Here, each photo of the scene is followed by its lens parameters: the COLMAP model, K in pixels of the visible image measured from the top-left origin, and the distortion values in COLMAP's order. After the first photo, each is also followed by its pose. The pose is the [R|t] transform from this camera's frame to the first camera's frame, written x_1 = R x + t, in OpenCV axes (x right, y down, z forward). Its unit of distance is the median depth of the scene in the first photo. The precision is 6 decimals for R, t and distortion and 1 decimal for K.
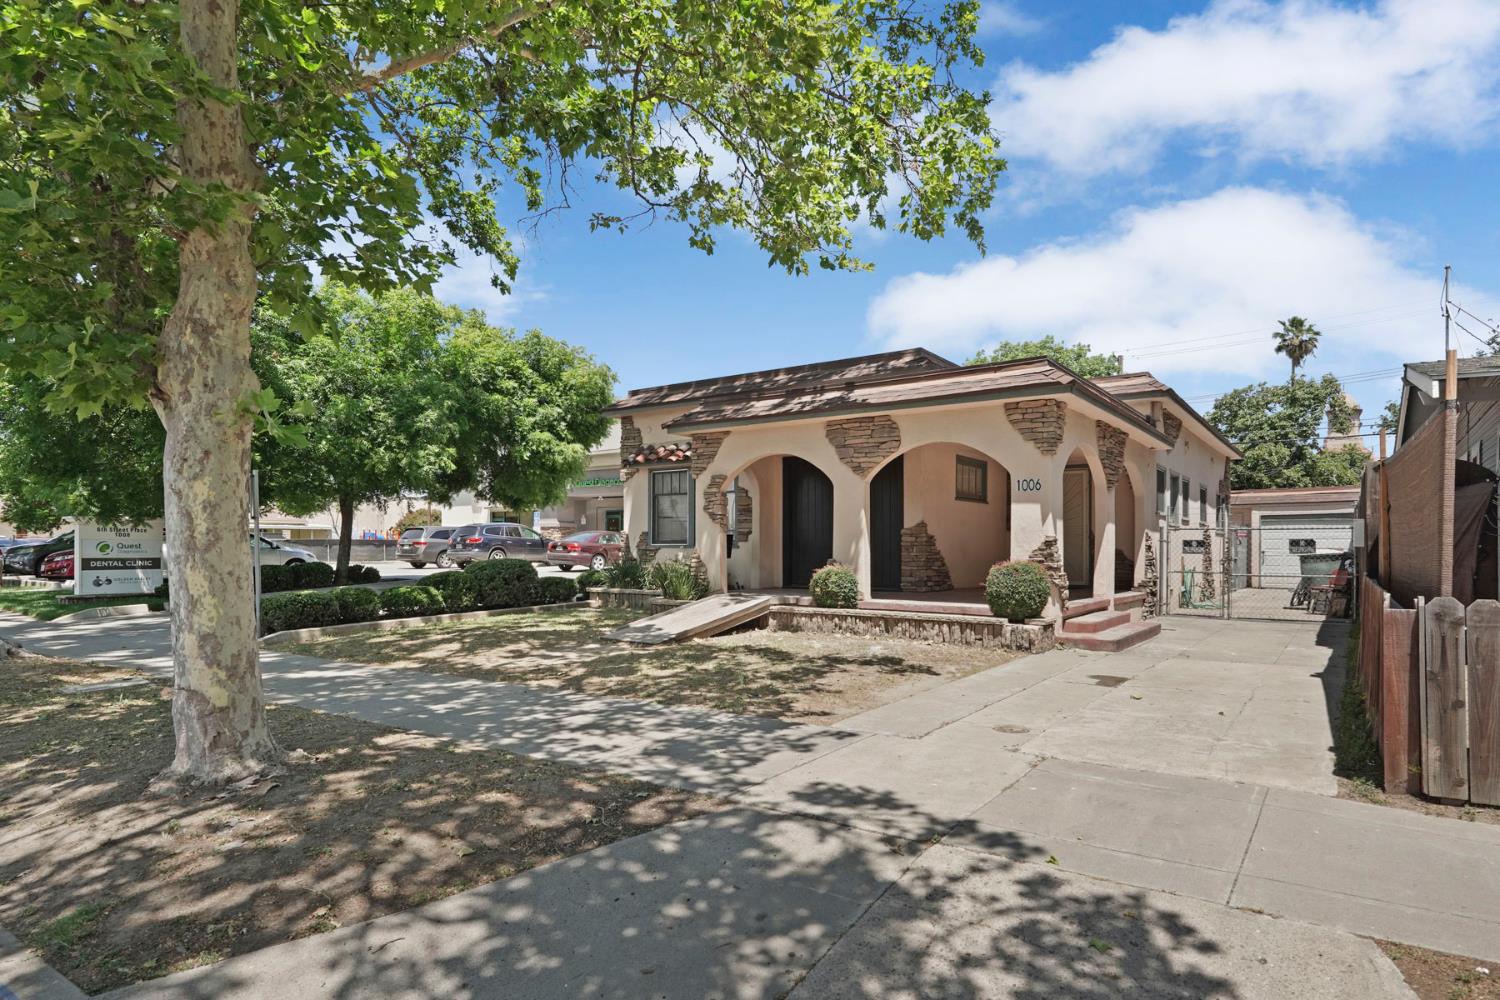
lens RADIAL K [[803.2, 0, 753.2], [0, 803.2, 541.3], [0, 0, 1]] dist [0.031075, -0.000506]
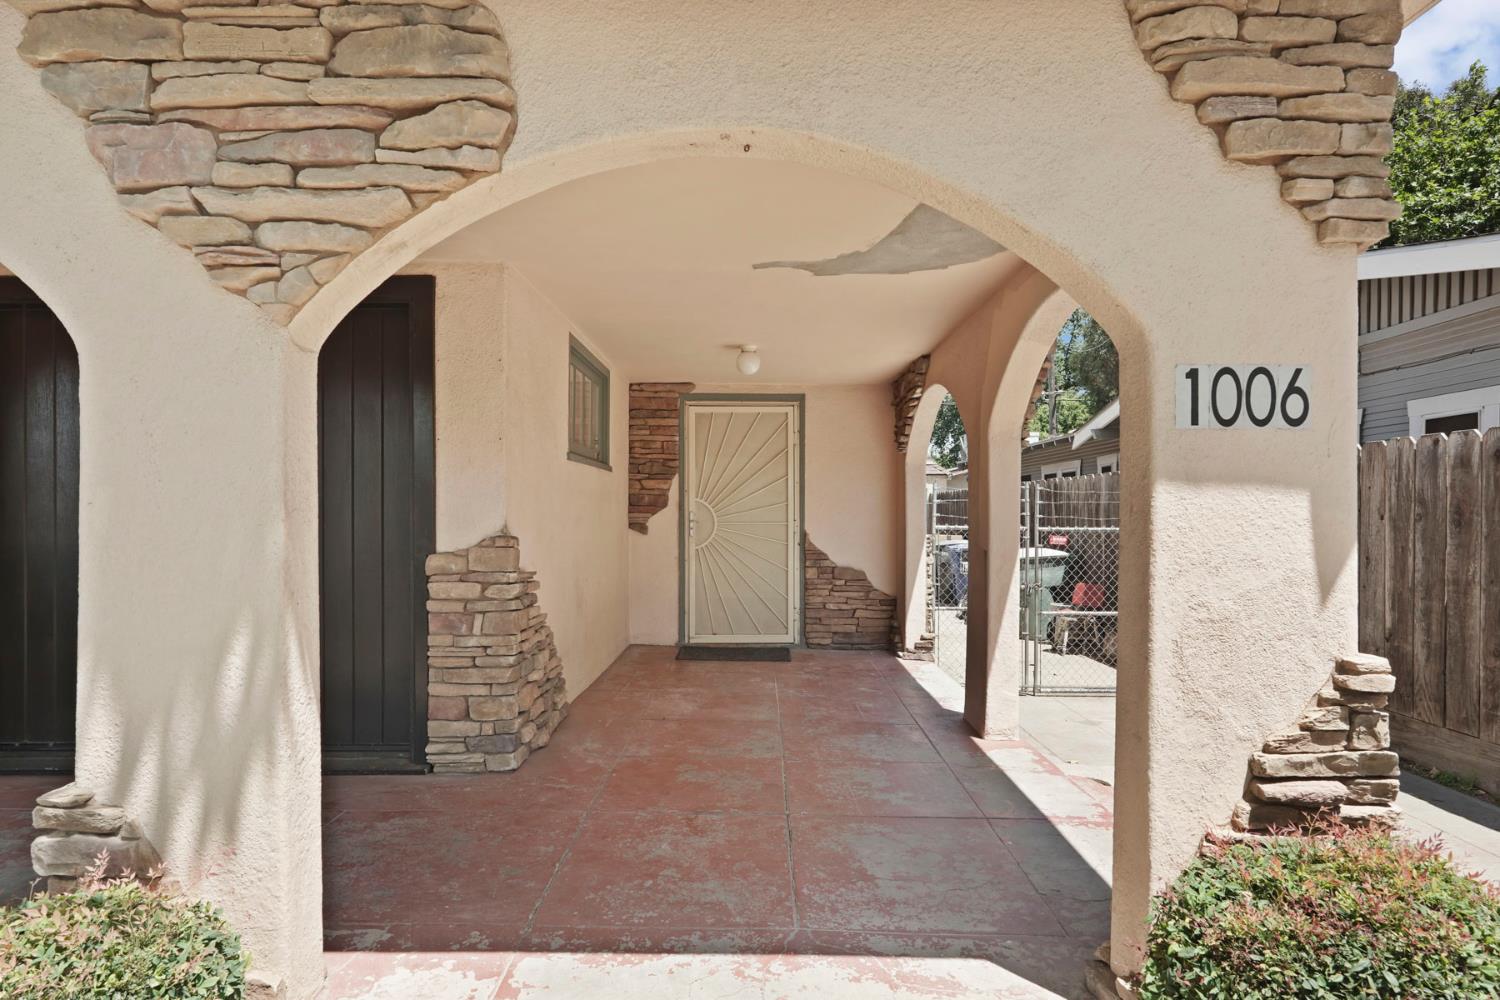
lens RADIAL K [[877.2, 0, 751.6], [0, 877.2, 515.6], [0, 0, 1]] dist [-0.001689, -0.000533]
pose [[0.808611, -0.005342, 0.588320, 0.086386], [-0.000975, 0.999945, 0.010419, -0.030452], [-0.588343, -0.008998, 0.808561, 0.628287]]
